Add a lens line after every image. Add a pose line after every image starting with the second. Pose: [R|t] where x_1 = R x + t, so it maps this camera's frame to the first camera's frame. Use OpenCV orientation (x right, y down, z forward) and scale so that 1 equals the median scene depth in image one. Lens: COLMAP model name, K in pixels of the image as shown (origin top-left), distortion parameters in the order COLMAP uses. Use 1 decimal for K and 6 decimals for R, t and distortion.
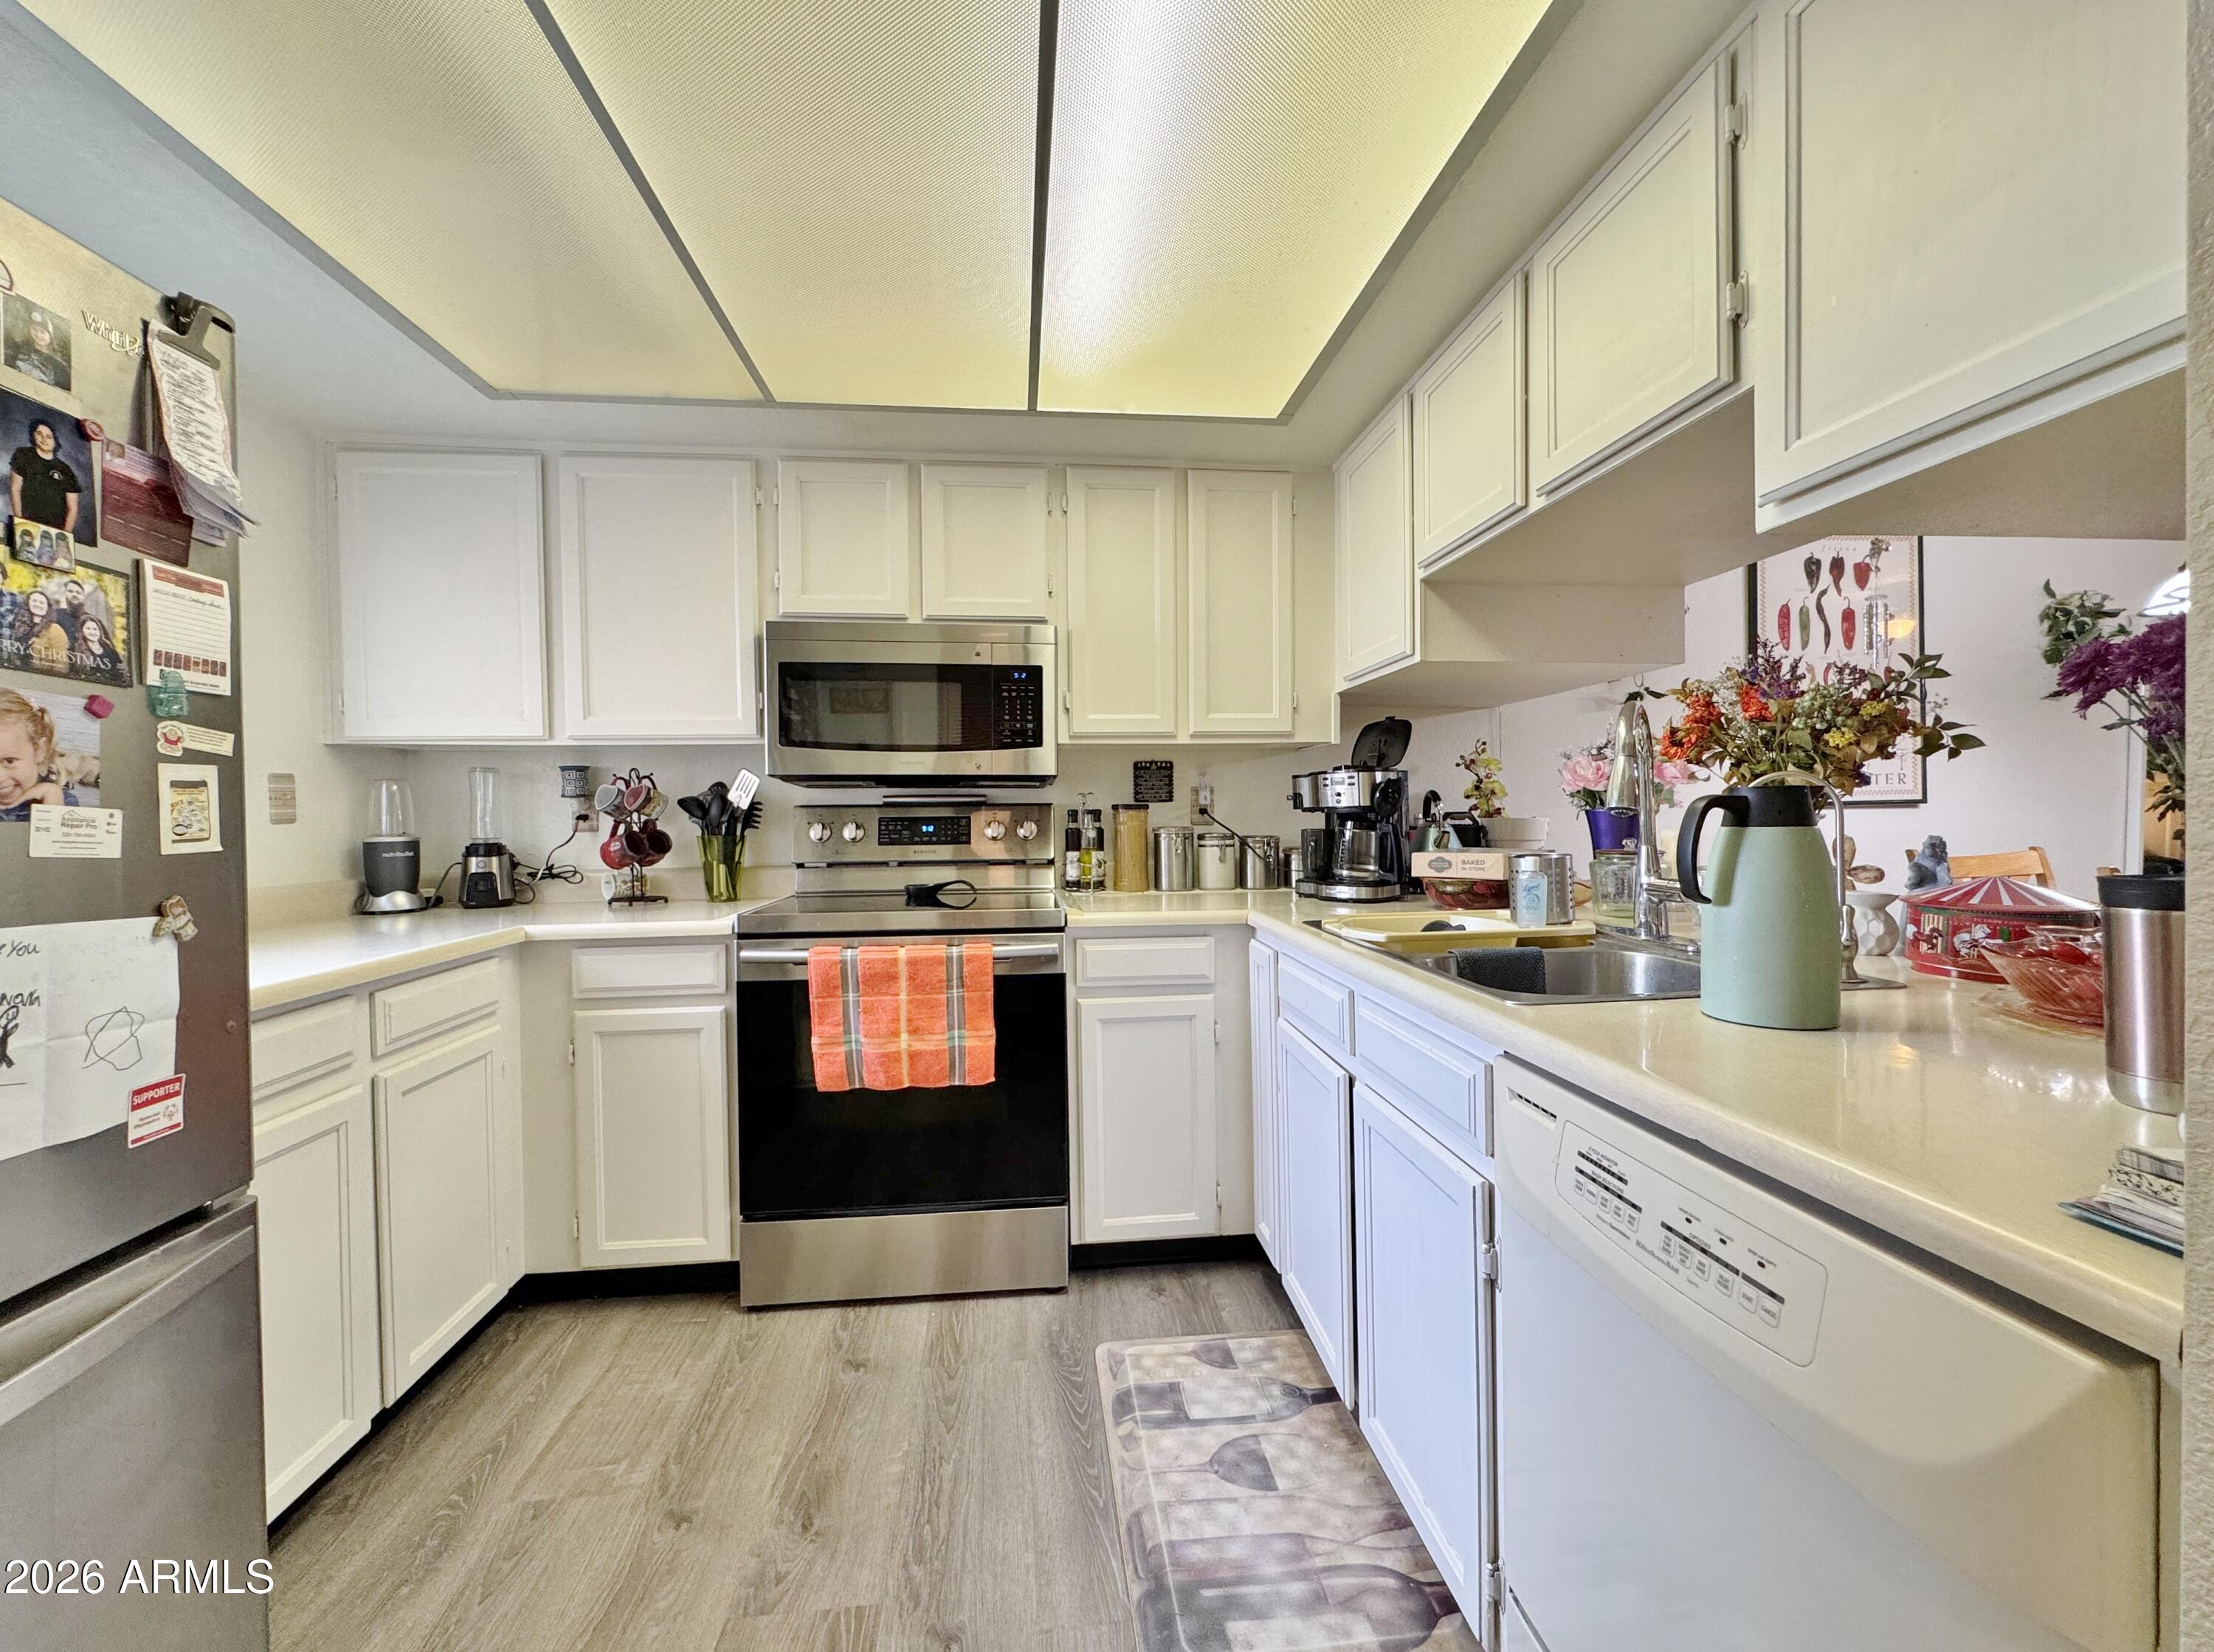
lens RADIAL K [[888.5, 0, 1108.5], [0, 888.5, 824.7], [0, 0, 1]] dist [-0.007639, 0.001148]
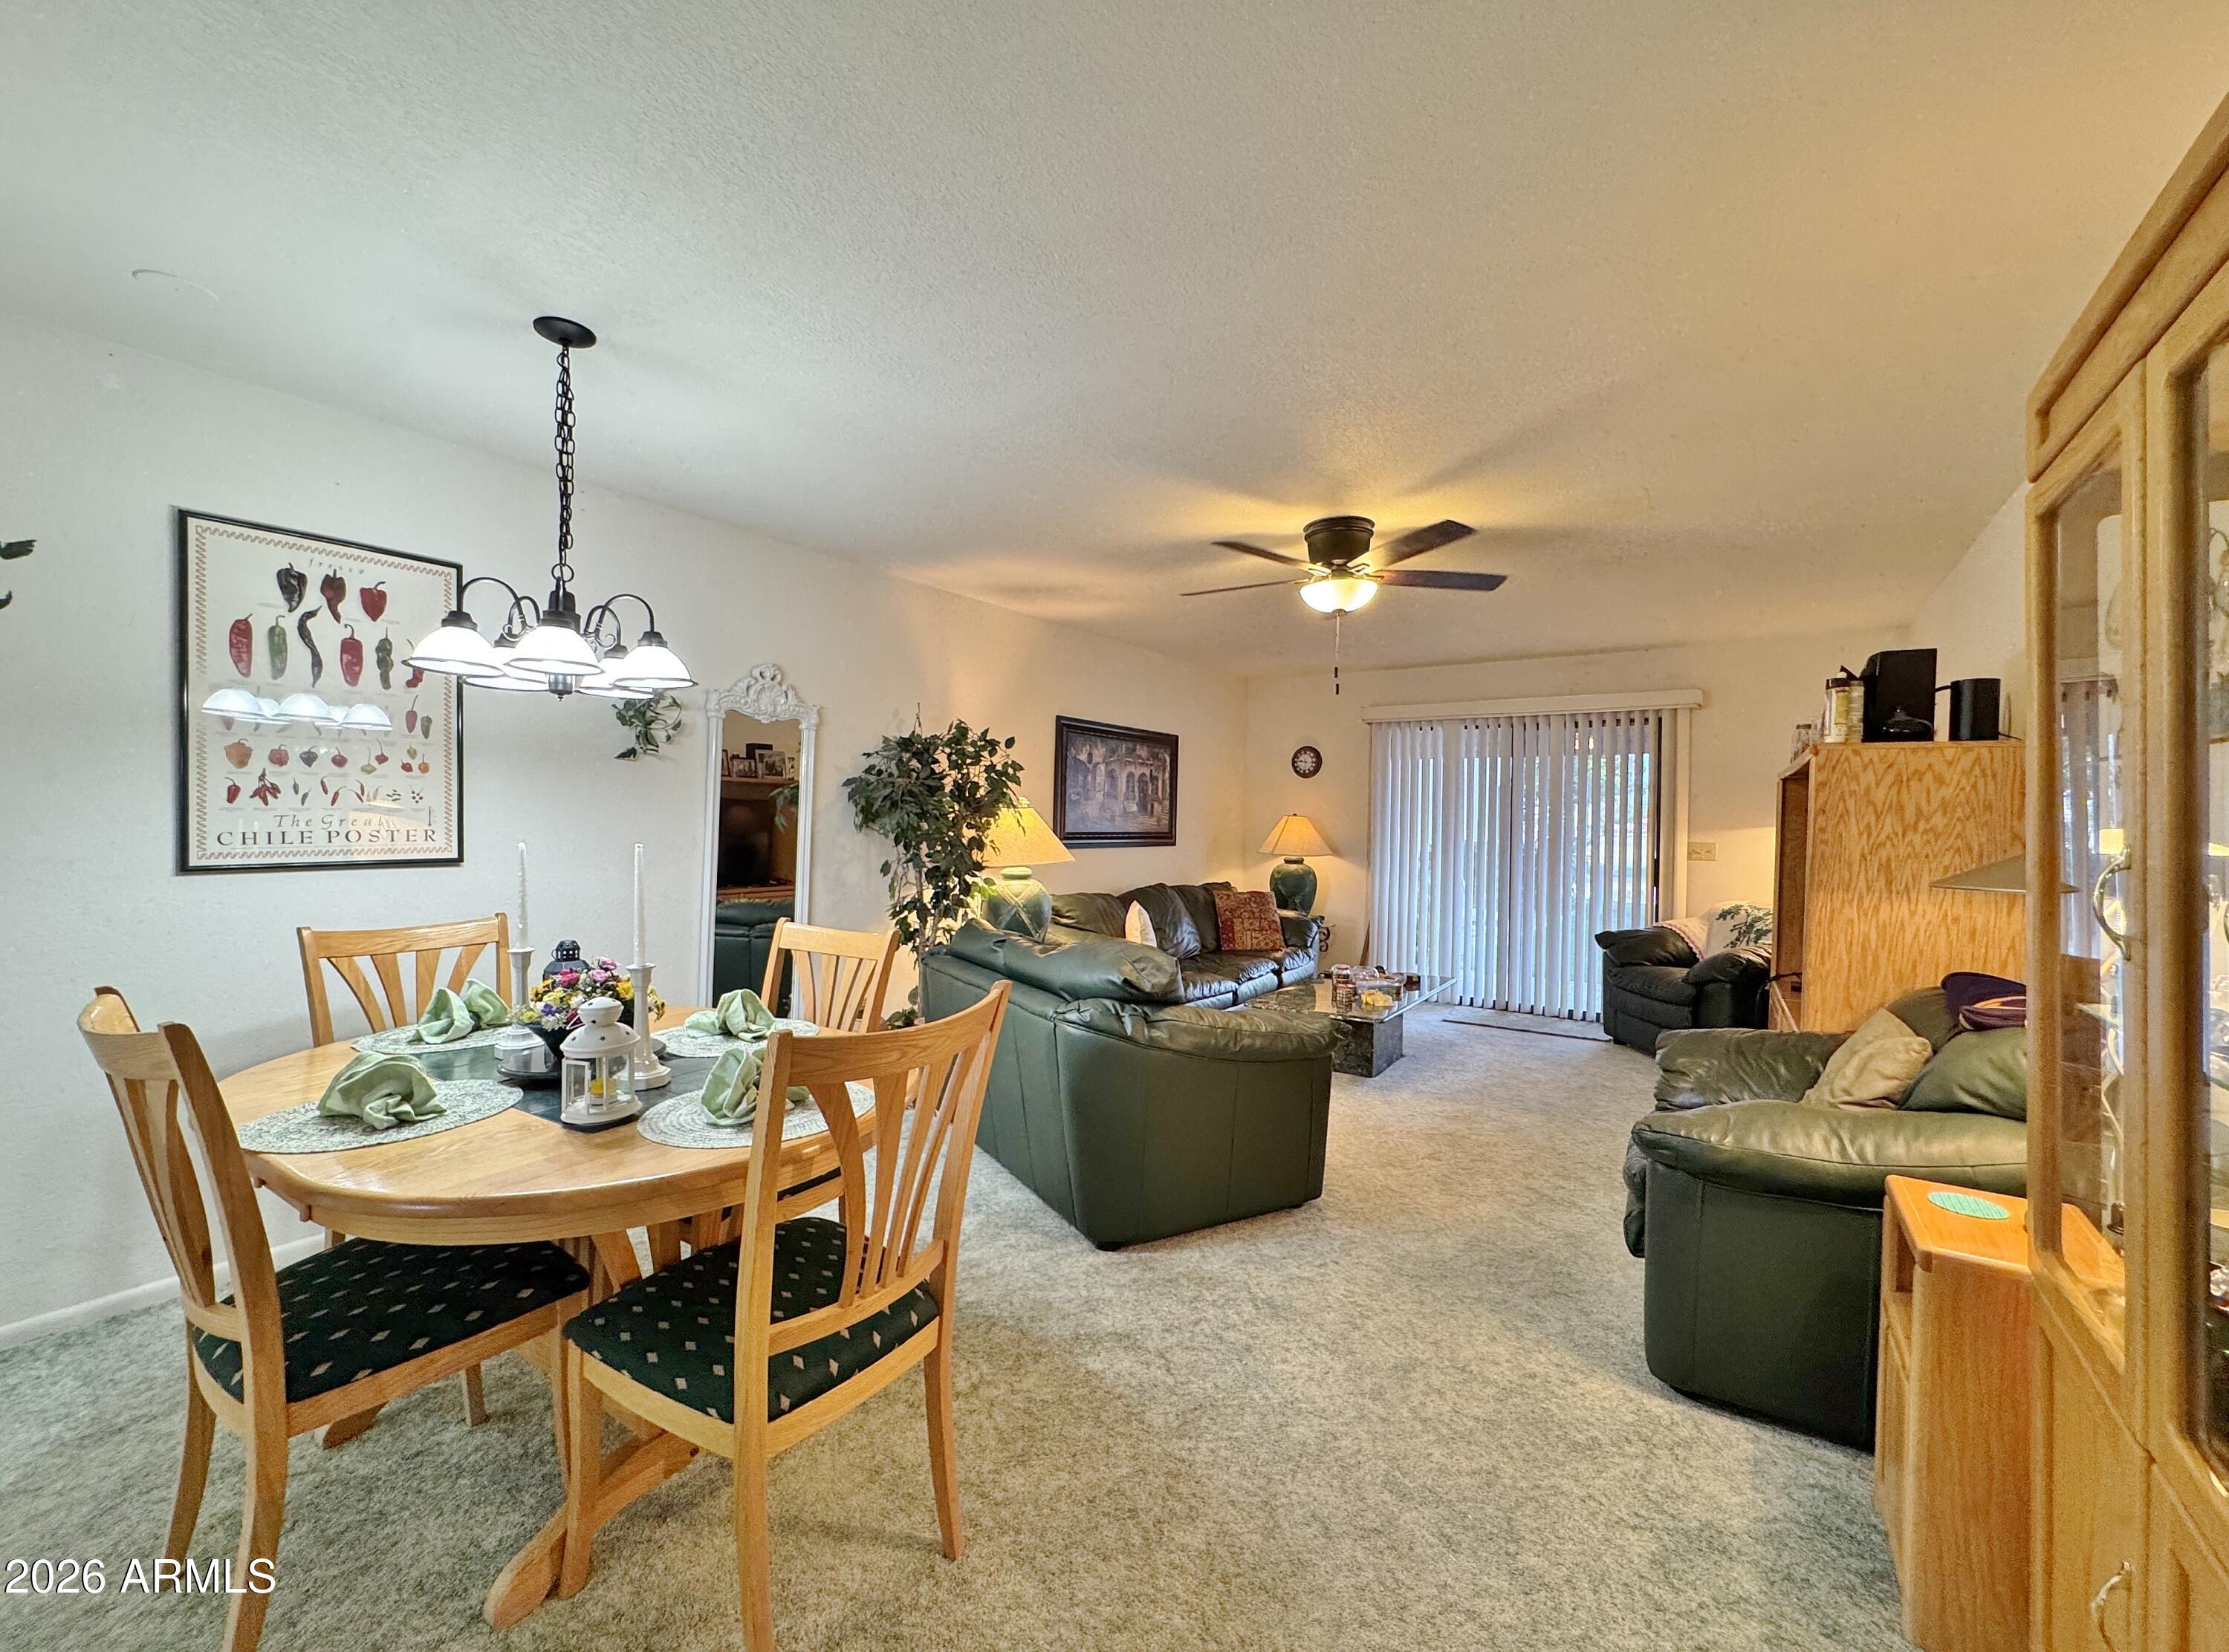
lens RADIAL K [[913.3, 0, 1111.3], [0, 913.3, 823.2], [0, 0, 1]] dist [-0.000888, -0.000410]
pose [[0.648462, 0.021579, 0.760941, 0.645058], [-0.014683, 0.999767, -0.015840, -0.061042], [-0.761105, -0.000902, 0.648628, -0.145186]]
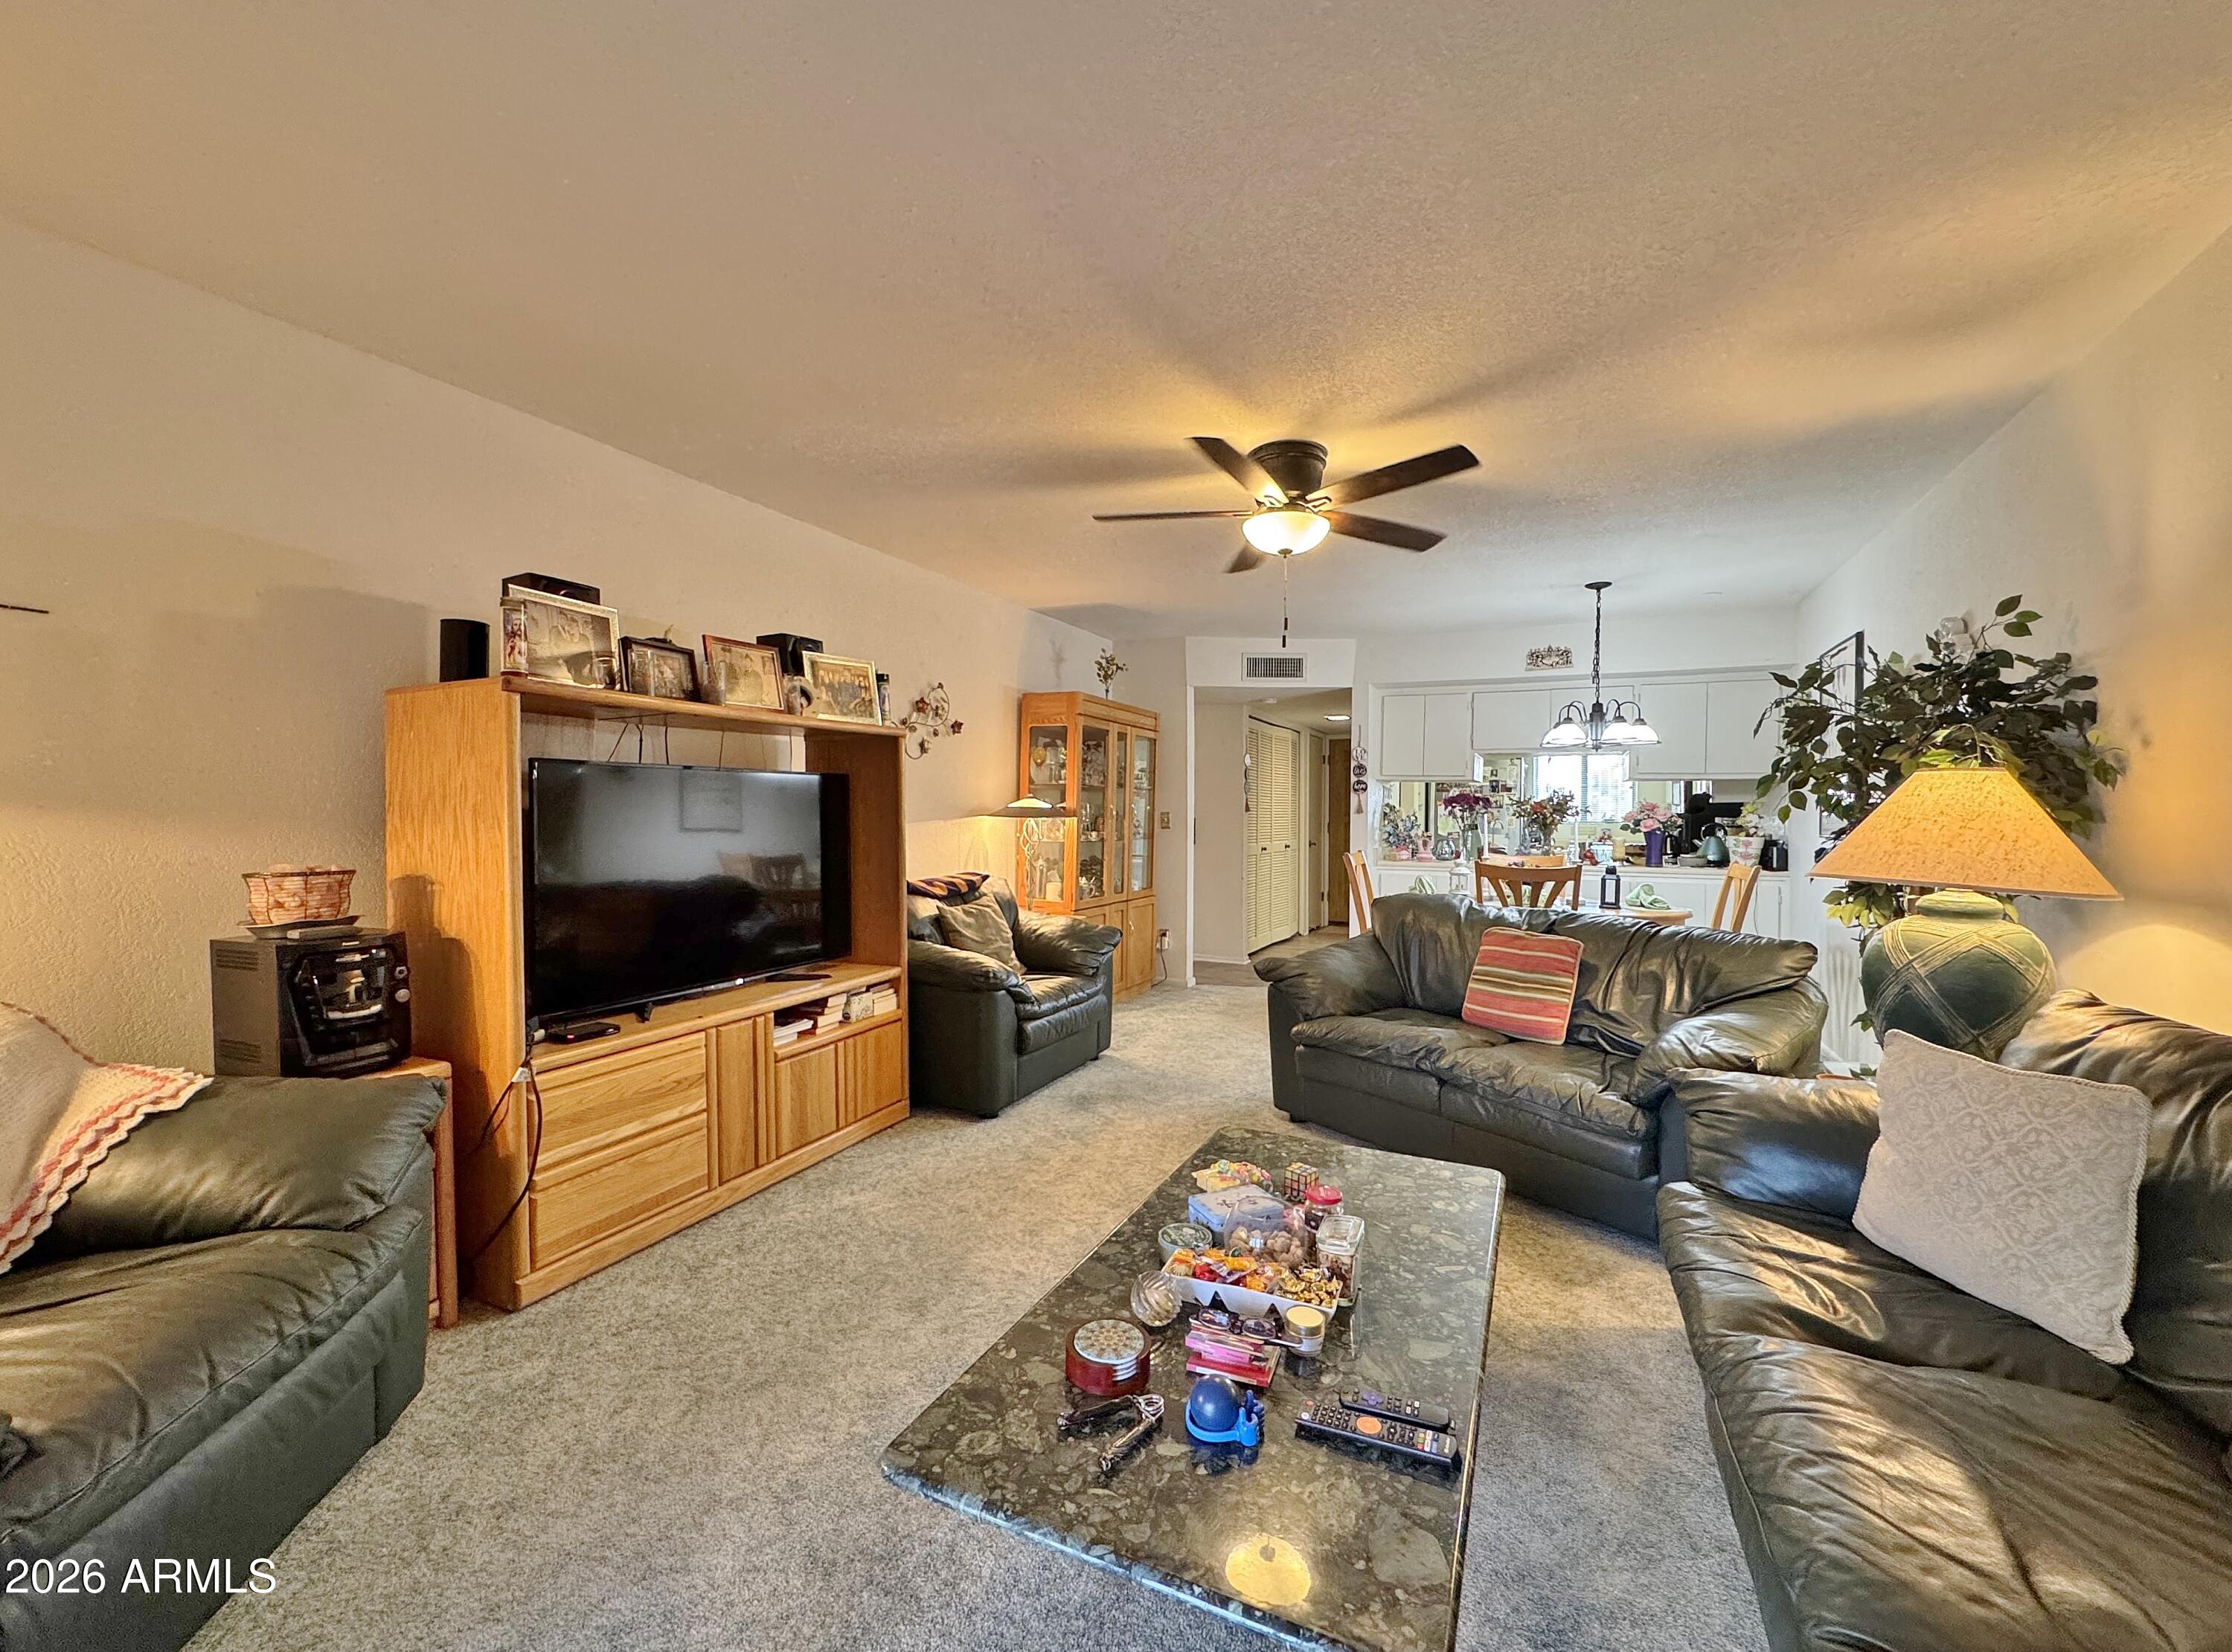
lens RADIAL K [[908.9, 0, 1112.5], [0, 908.9, 827.1], [0, 0, 1]] dist [-0.002849, -0.000273]
pose [[-0.528006, 0.026082, -0.848840, 2.704038], [-0.009702, 0.999278, 0.036740, -0.083460], [0.849185, 0.027634, -0.527371, 0.778049]]
